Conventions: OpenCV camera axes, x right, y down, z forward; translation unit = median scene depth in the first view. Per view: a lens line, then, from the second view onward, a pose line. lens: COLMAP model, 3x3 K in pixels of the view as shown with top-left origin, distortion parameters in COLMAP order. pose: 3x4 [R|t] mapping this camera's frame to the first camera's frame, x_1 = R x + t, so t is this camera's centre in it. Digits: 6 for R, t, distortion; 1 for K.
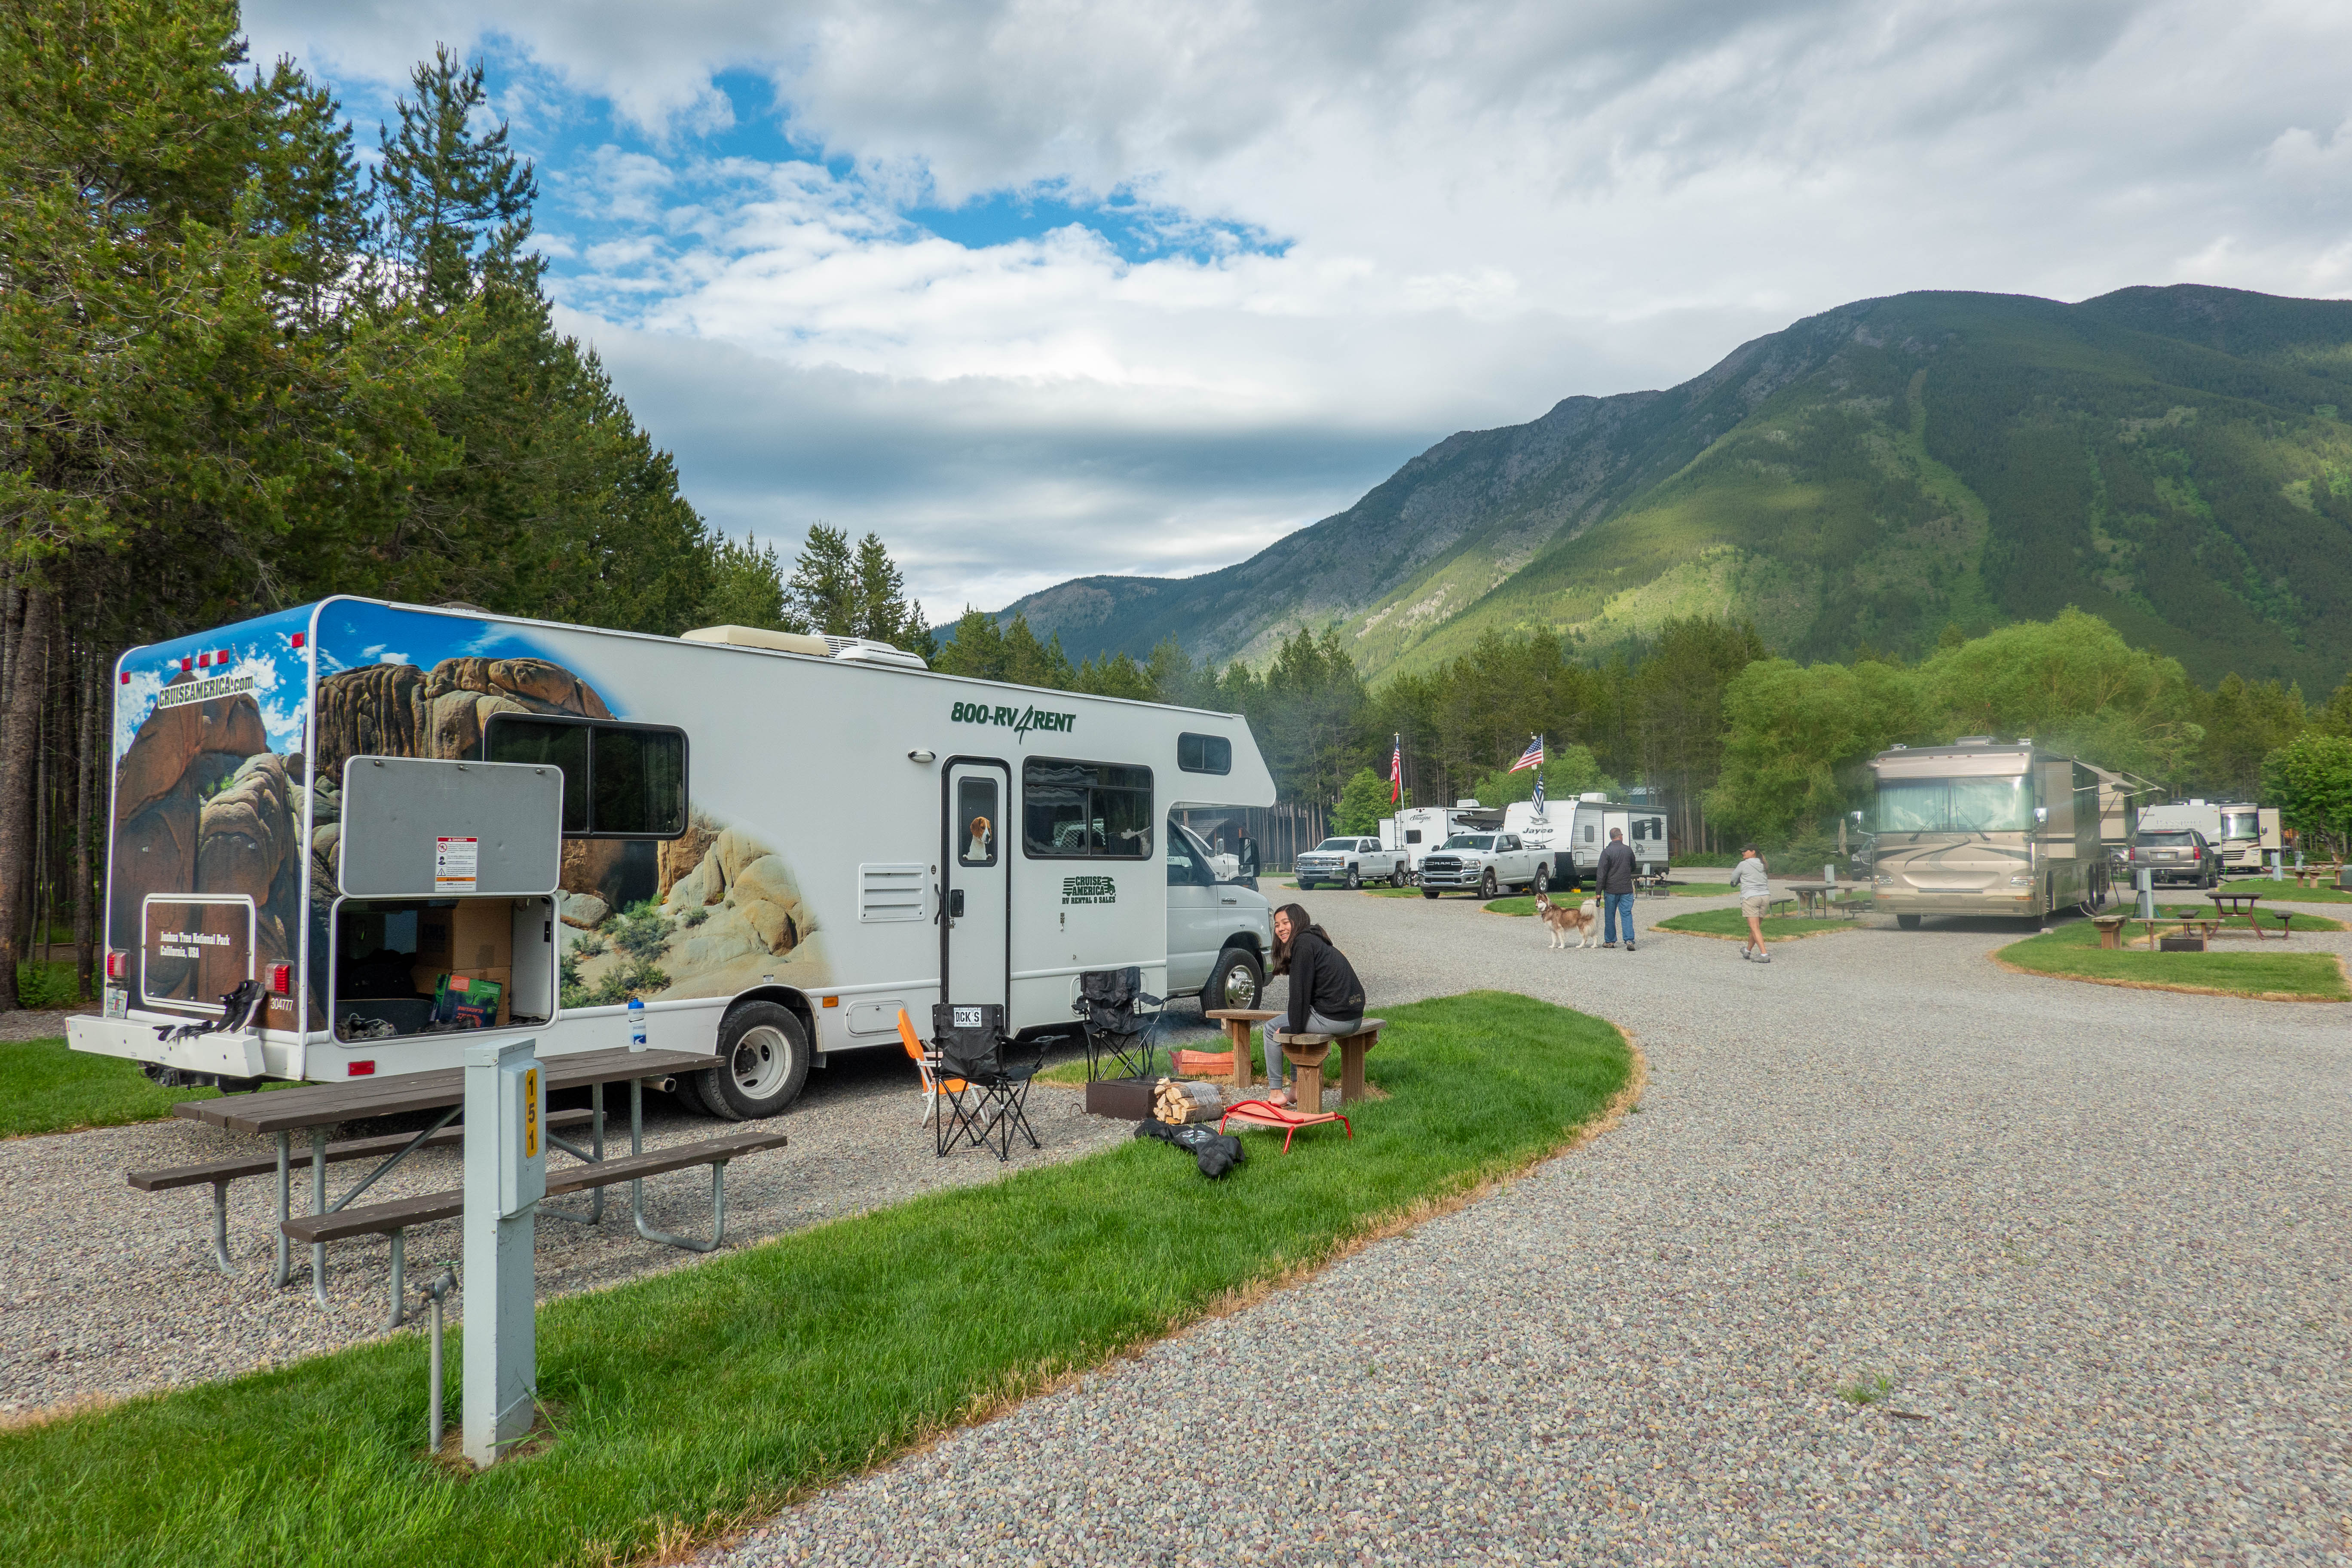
lens RADIAL K [[1500.5, 0, 1105.4], [0, 1500.5, 812.5], [0, 0, 1]] dist [-0.027256, 0.004387]
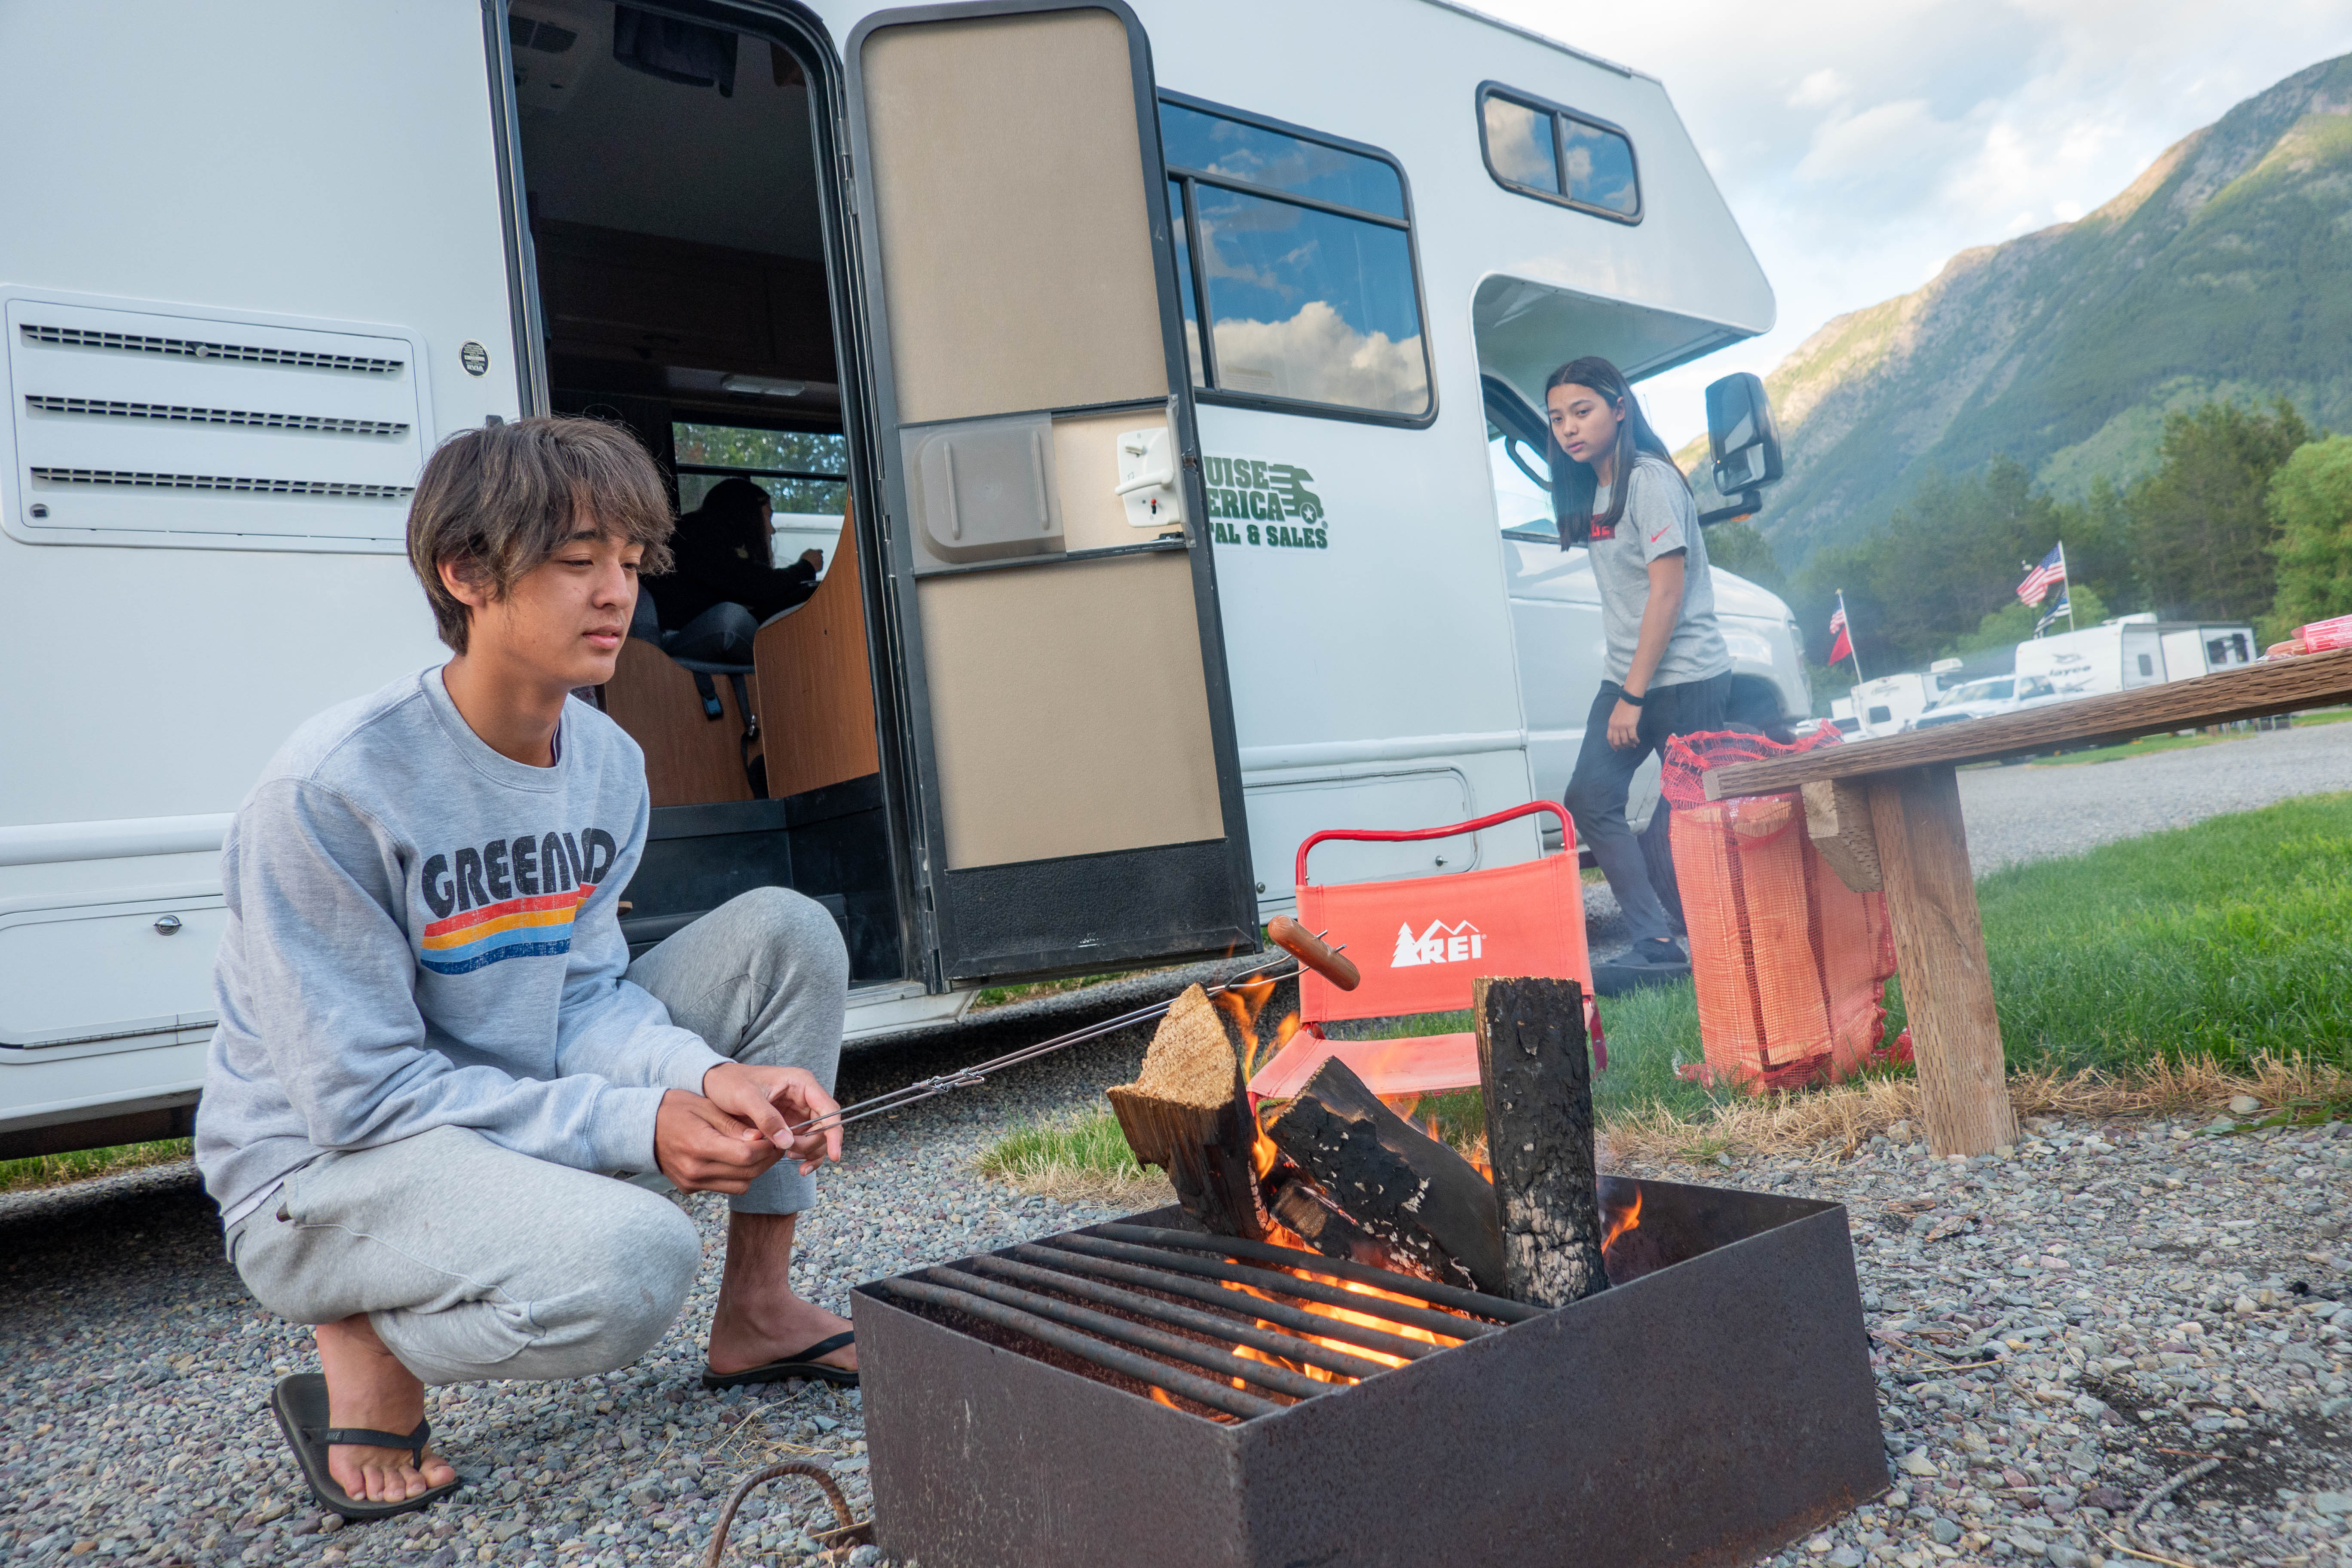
lens RADIAL K [[1466.8, 0, 1176.0], [0, 1466.8, 784.0], [0, 0, 1]] dist [0.002460, -0.015599]
pose [[0.967527, -0.128669, -0.217566, 0.008664], [0.126128, 0.991684, -0.025585, 0.025308], [0.219049, -0.002687, 0.975710, 0.157306]]
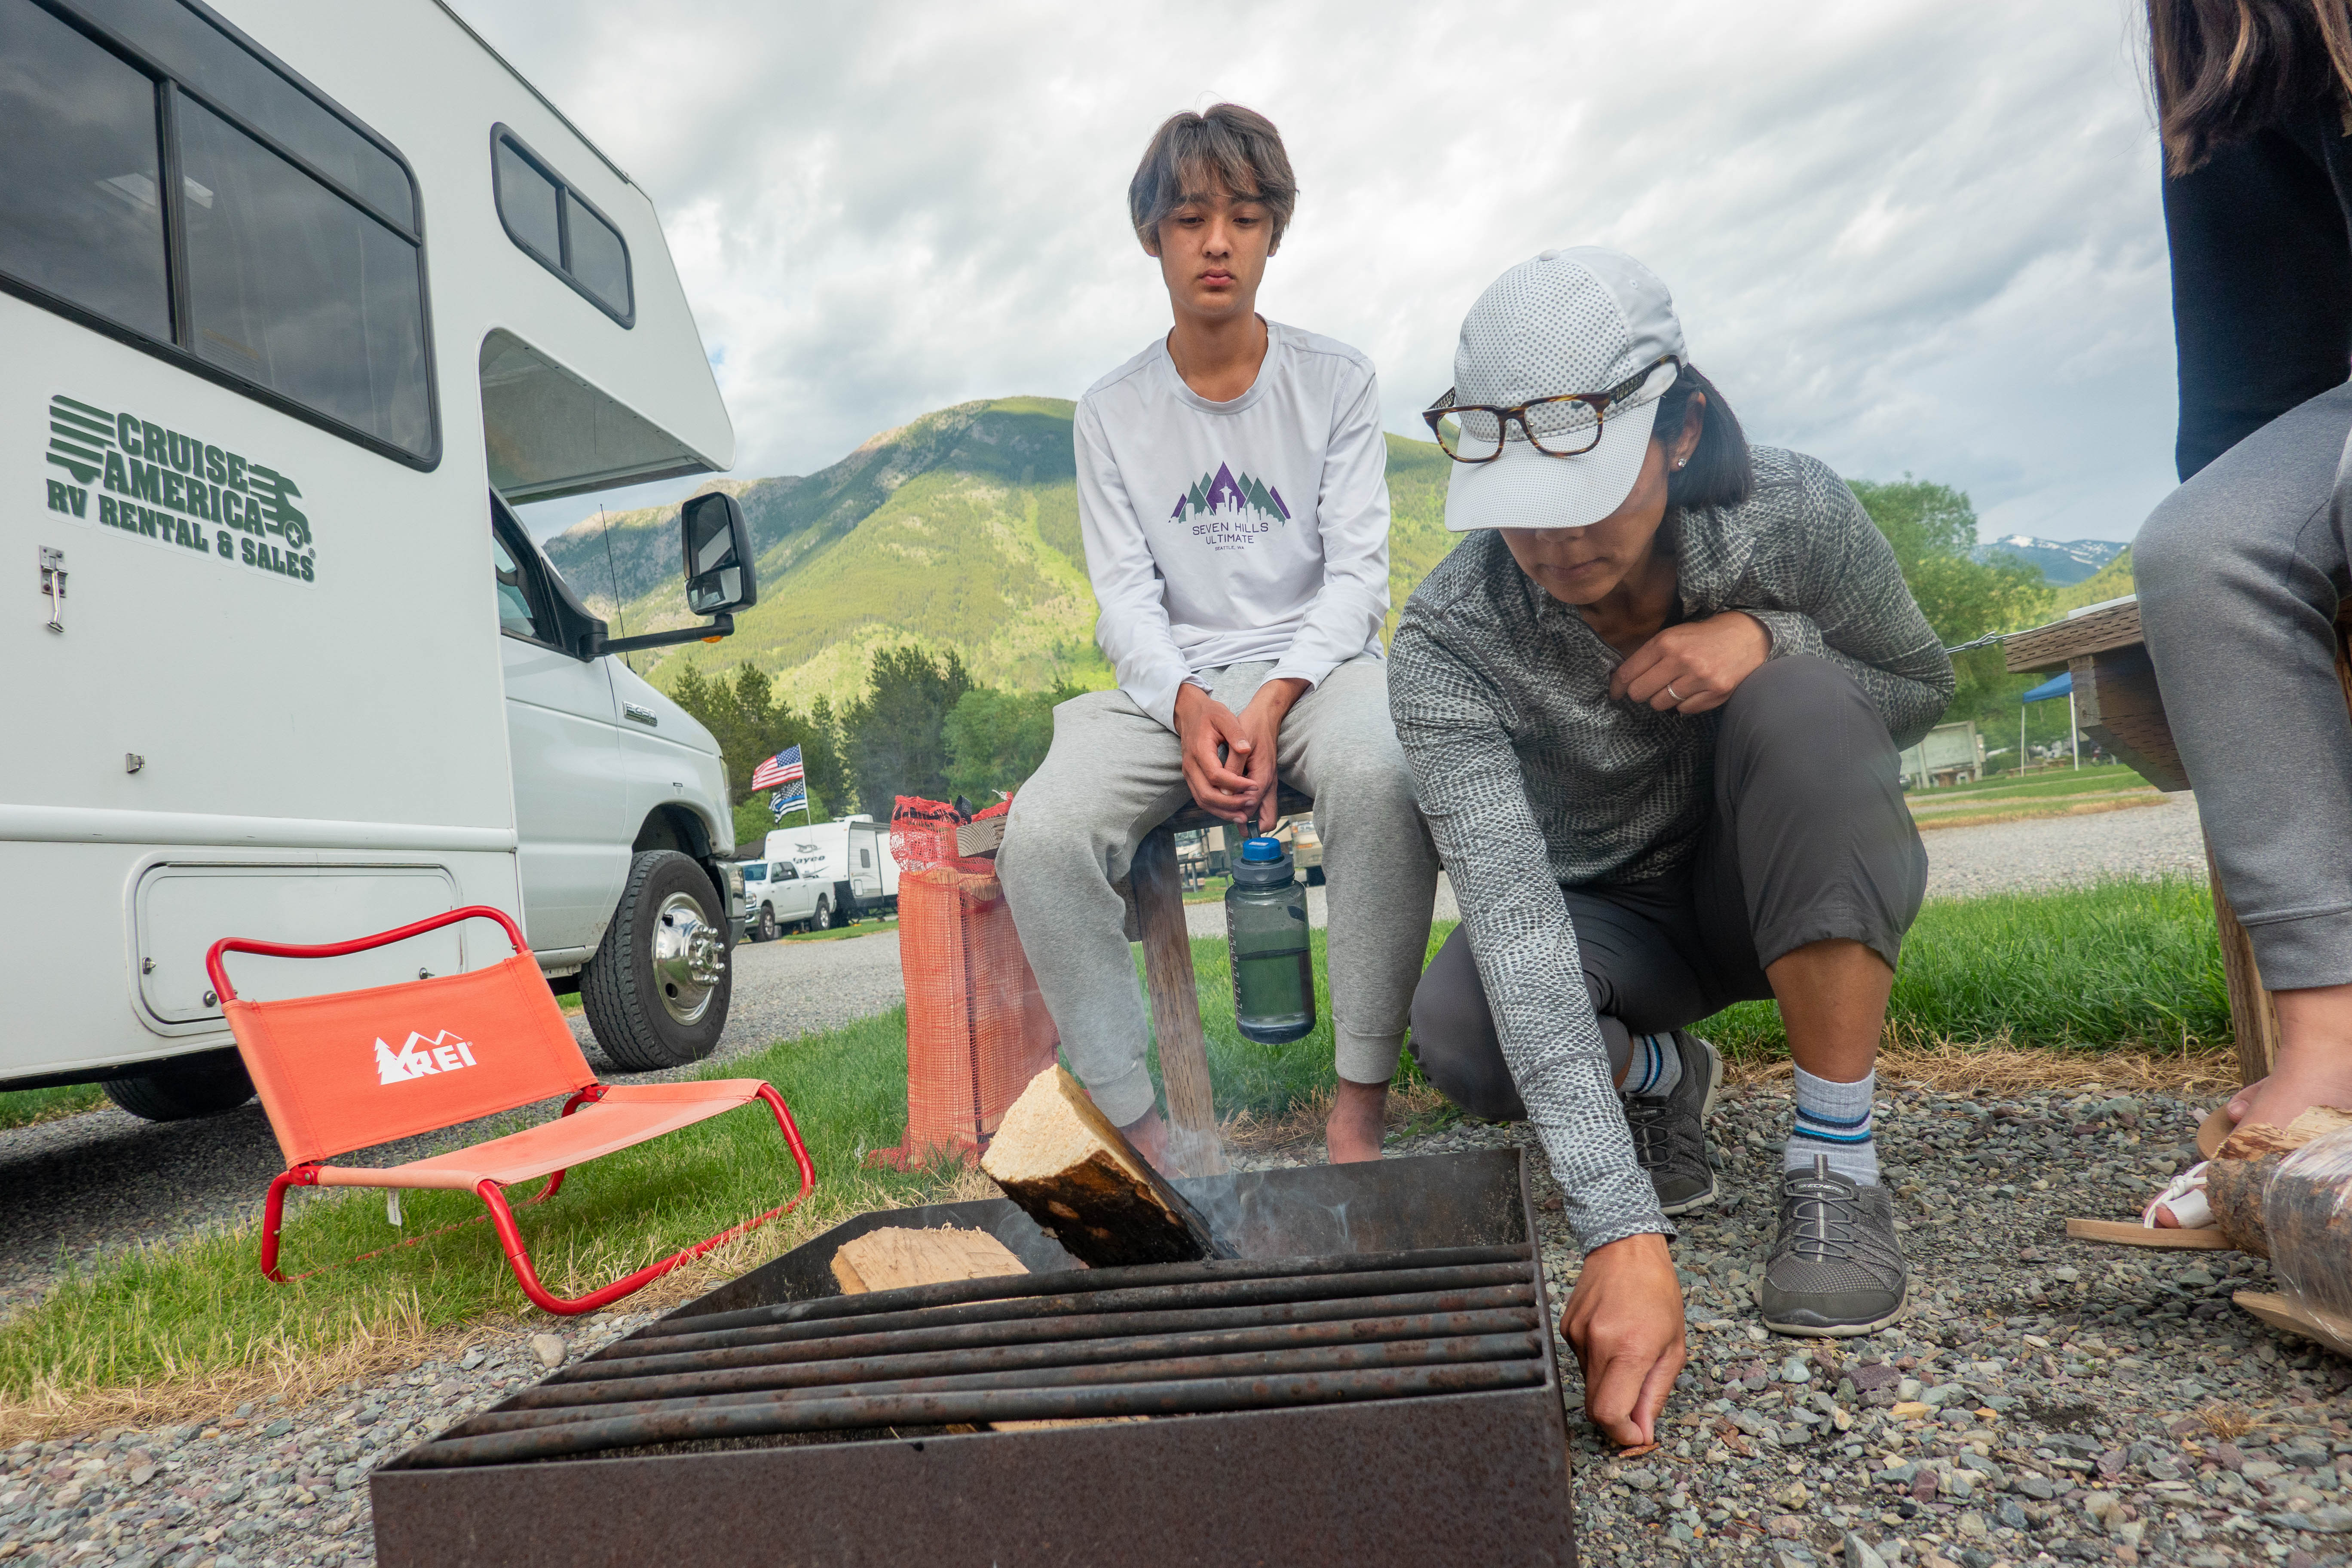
lens RADIAL K [[1500.5, 0, 1105.4], [0, 1500.5, 812.5], [0, 0, 1]] dist [-0.027256, 0.004387]
pose [[0.851478, -0.061387, 0.520785, -0.002865], [0.094411, 0.994842, -0.037094, 0.027155], [-0.515822, 0.080753, 0.852882, 0.163452]]
